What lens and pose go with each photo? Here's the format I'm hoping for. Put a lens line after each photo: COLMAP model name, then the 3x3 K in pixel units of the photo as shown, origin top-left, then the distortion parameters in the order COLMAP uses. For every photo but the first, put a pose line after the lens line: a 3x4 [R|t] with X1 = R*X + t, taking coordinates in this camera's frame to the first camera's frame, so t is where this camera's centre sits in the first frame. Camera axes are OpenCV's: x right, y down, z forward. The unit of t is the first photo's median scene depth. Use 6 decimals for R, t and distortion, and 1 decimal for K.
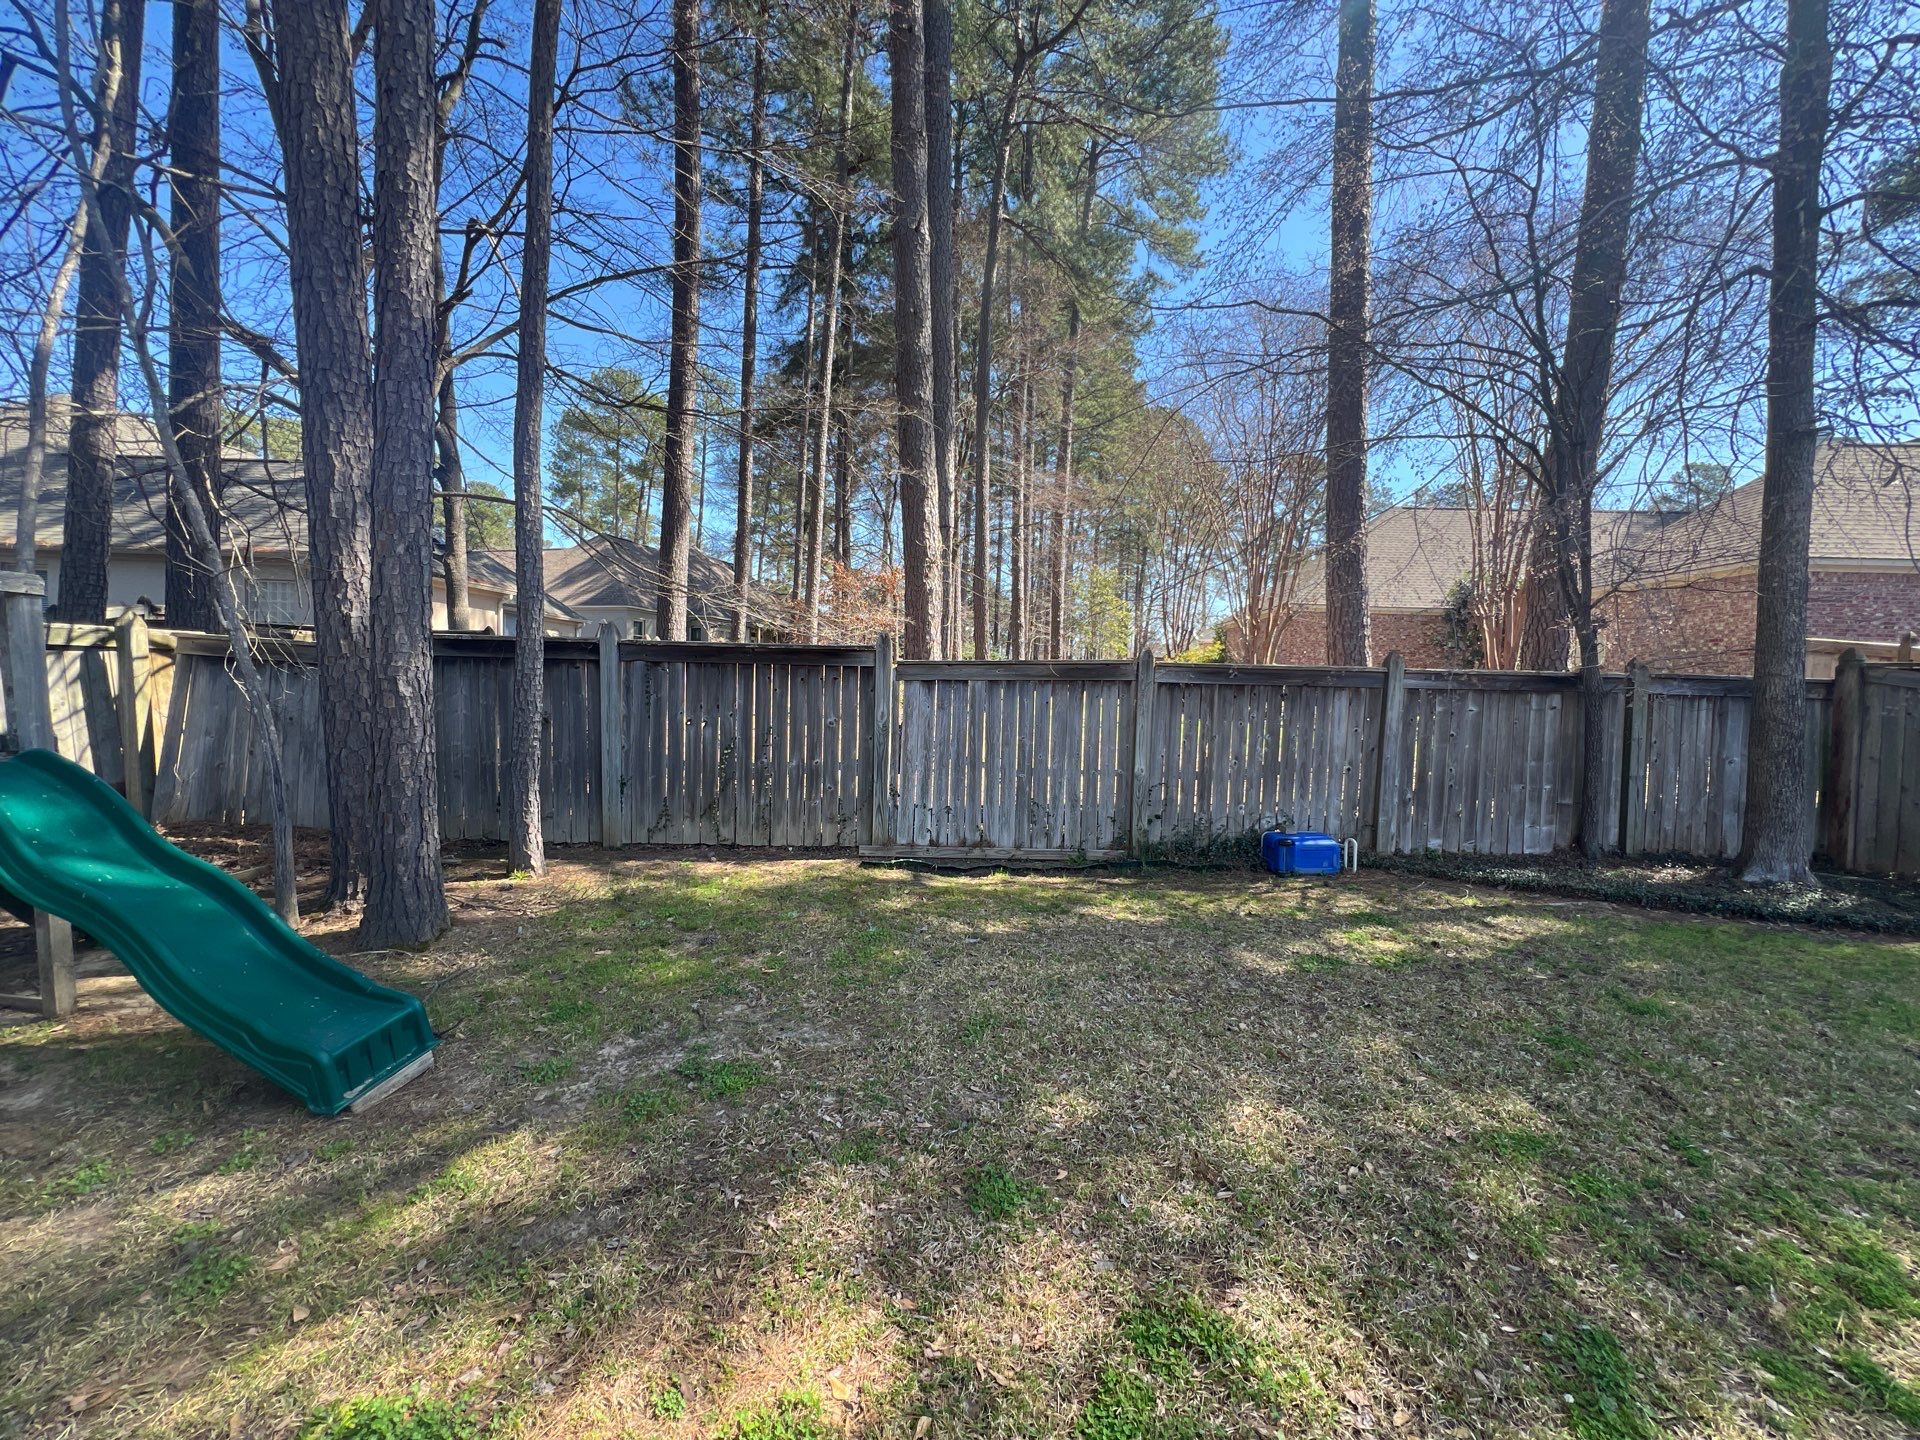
lens RADIAL K [[786.6, 0, 960.0], [0, 786.6, 720.0], [0, 0, 1]] dist [0.000720, 0.000005]
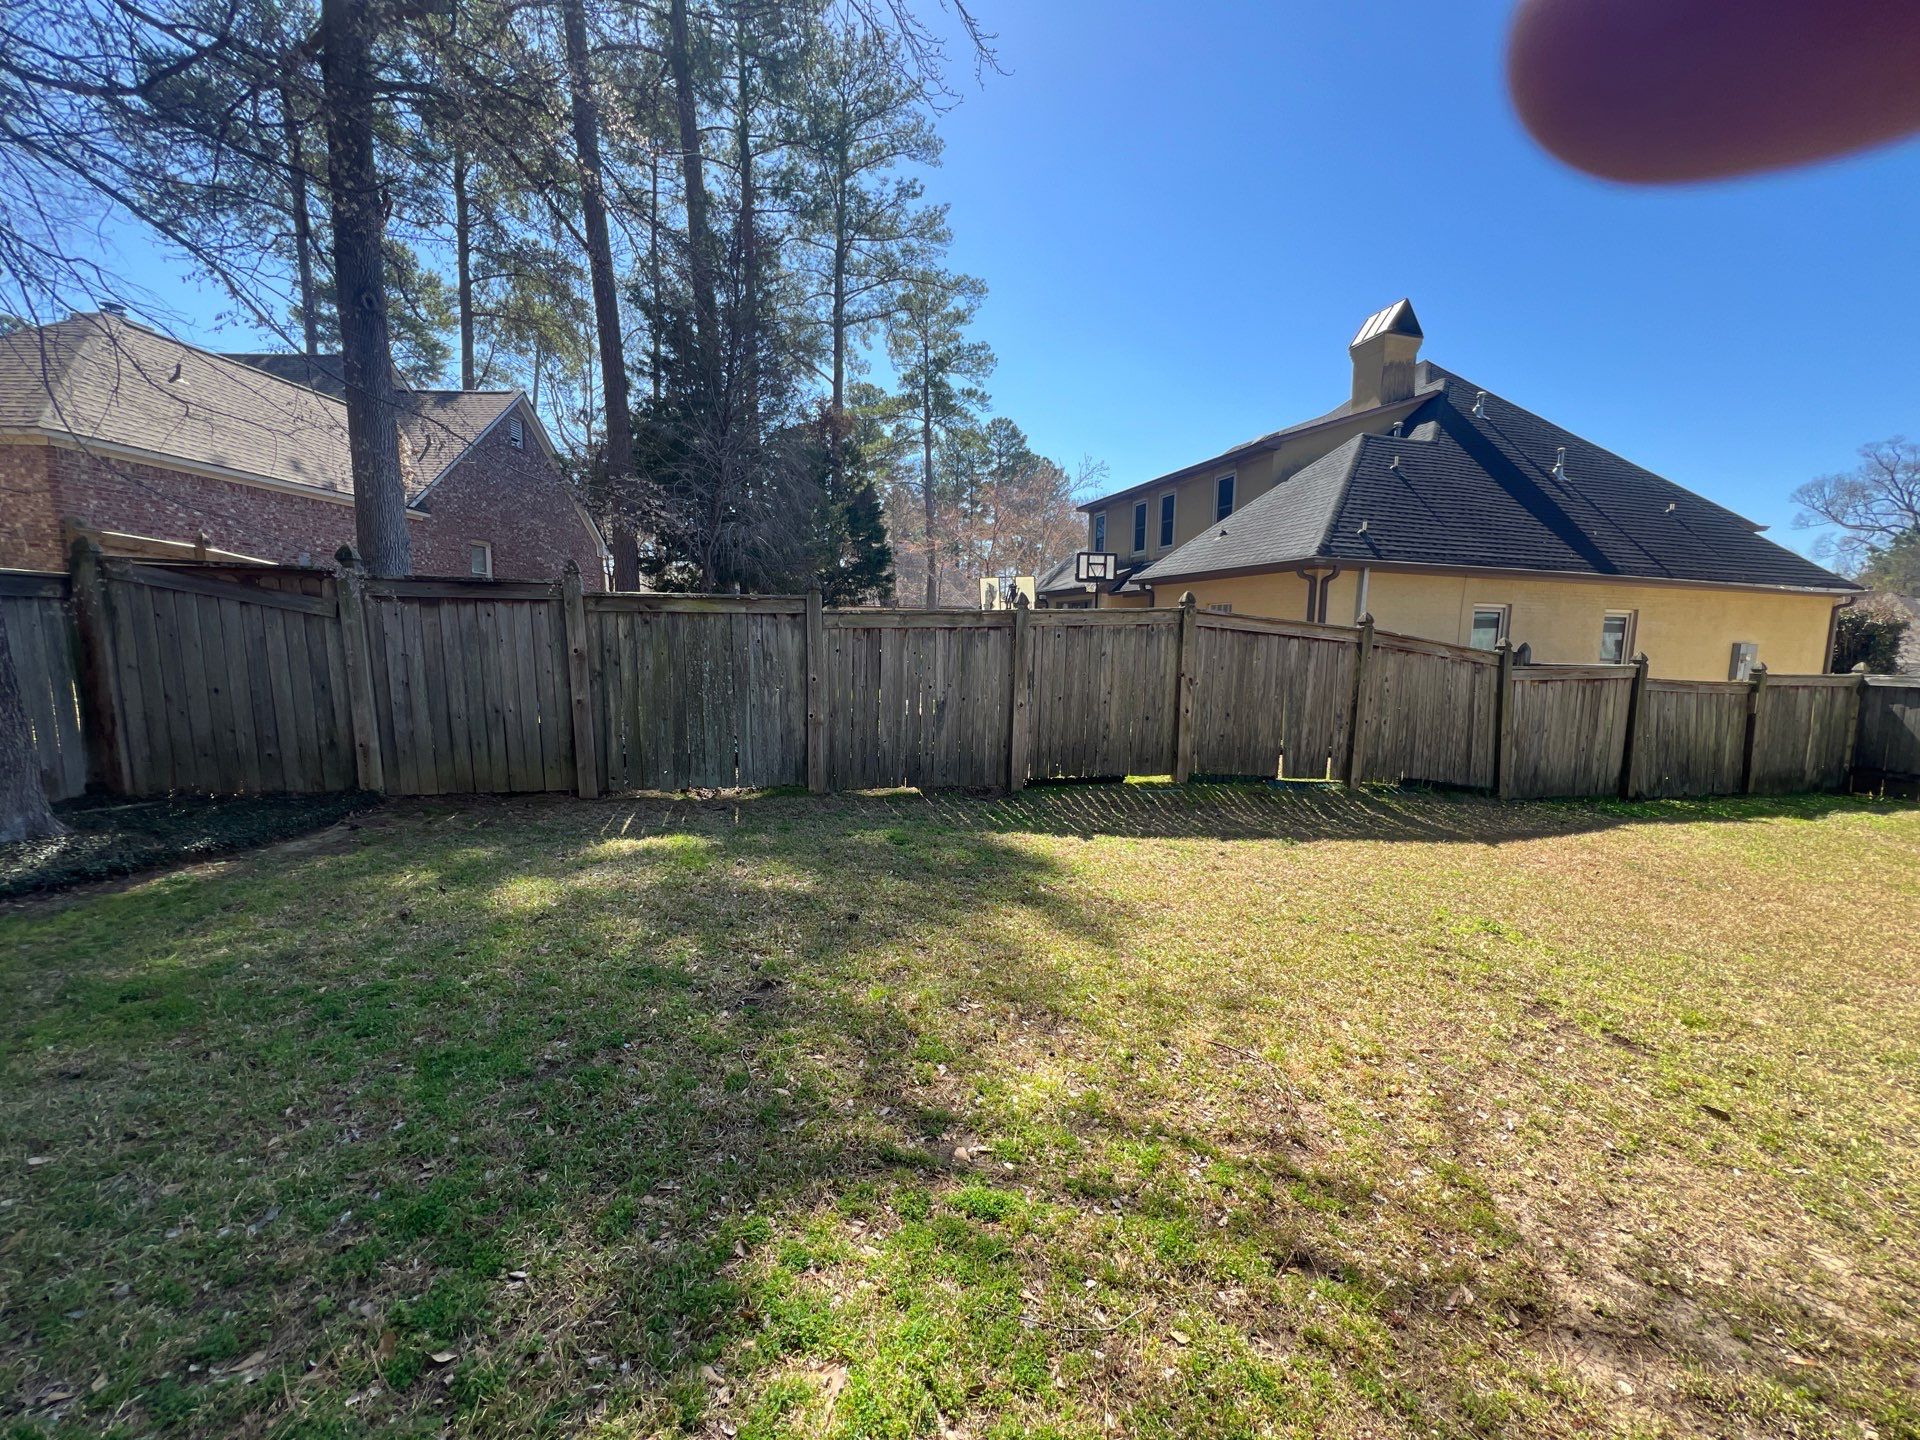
lens RADIAL K [[786.6, 0, 960.0], [0, 786.6, 720.0], [0, 0, 1]] dist [0.000720, 0.000005]
pose [[-0.025482, -0.138311, 0.990061, 0.257323], [0.016860, 0.990182, 0.138762, 0.001649], [-0.999533, 0.020228, -0.022900, 0.097260]]
